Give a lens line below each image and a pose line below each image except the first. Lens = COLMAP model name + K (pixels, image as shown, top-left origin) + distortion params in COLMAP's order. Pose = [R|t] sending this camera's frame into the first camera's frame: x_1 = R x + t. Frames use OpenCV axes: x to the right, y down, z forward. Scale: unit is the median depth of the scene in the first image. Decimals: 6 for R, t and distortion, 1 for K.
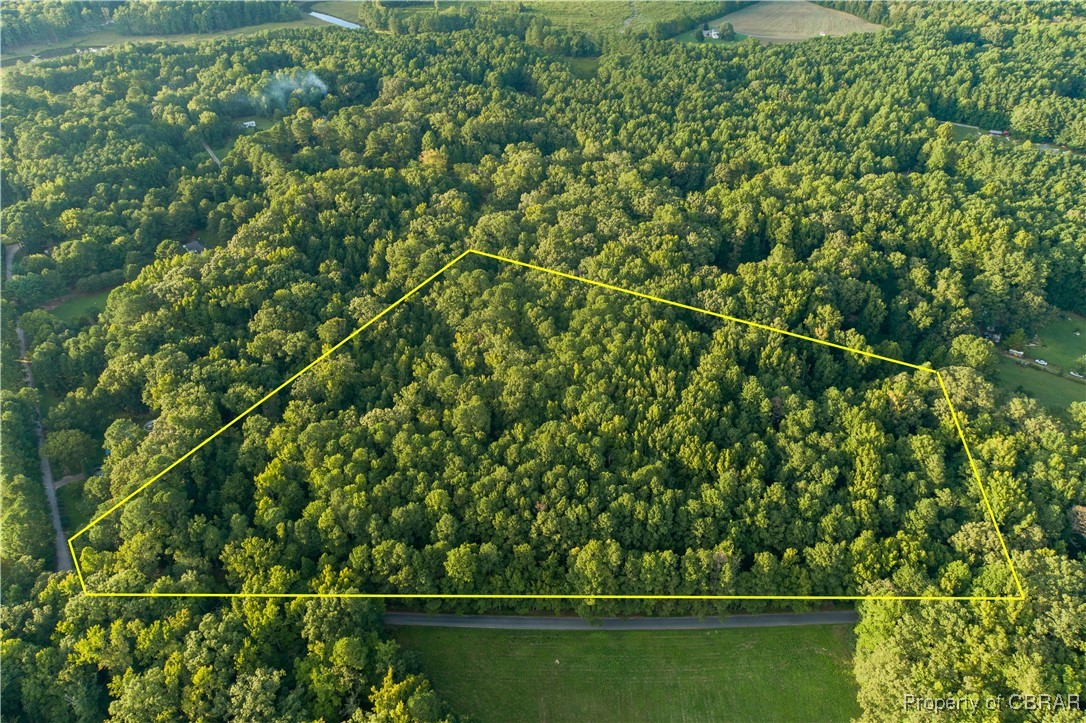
lens RADIAL K [[737.0, 0, 543.0], [0, 737.0, 361.5], [0, 0, 1]] dist [-0.006313, 0.017106]
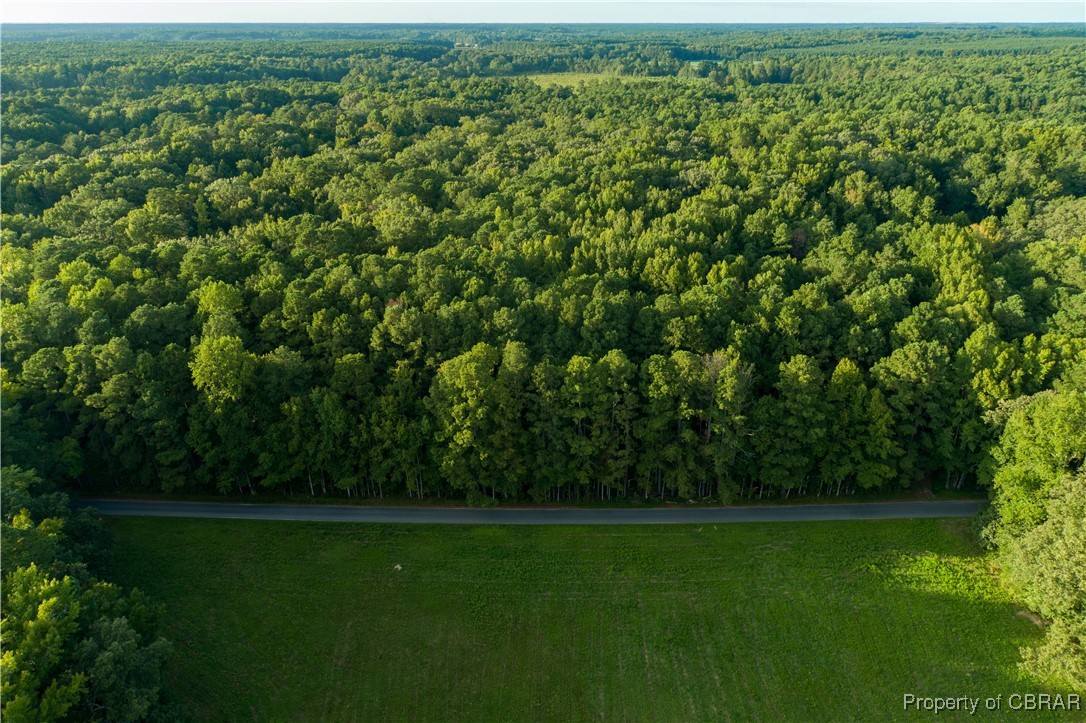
lens RADIAL K [[737.0, 0, 543.0], [0, 737.0, 361.5], [0, 0, 1]] dist [-0.006313, 0.017106]
pose [[0.999937, 0.005190, -0.009976, 0.088404], [-0.007274, 0.975067, -0.221791, 0.275812], [0.008576, 0.221849, 0.975043, 0.347992]]
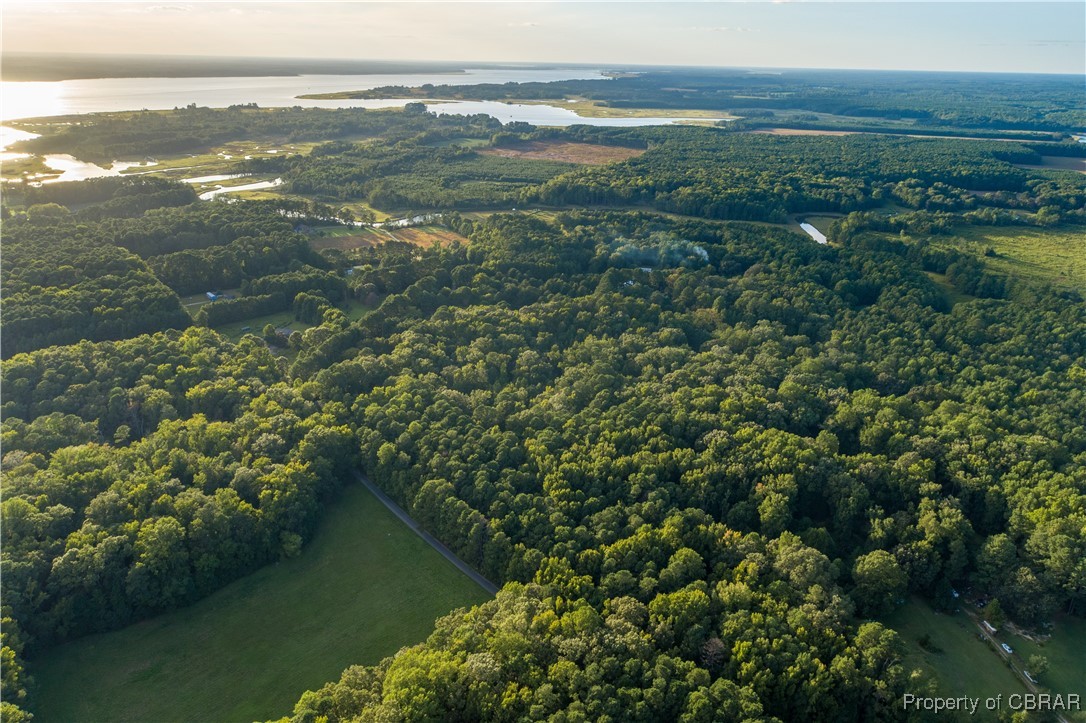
lens RADIAL K [[737.0, 0, 543.0], [0, 737.0, 361.5], [0, 0, 1]] dist [-0.006313, 0.017106]
pose [[0.657614, 0.301513, -0.690387, 0.874955], [-0.475528, 0.876912, -0.069980, 0.027079], [0.584309, 0.374318, 0.720048, -0.056117]]
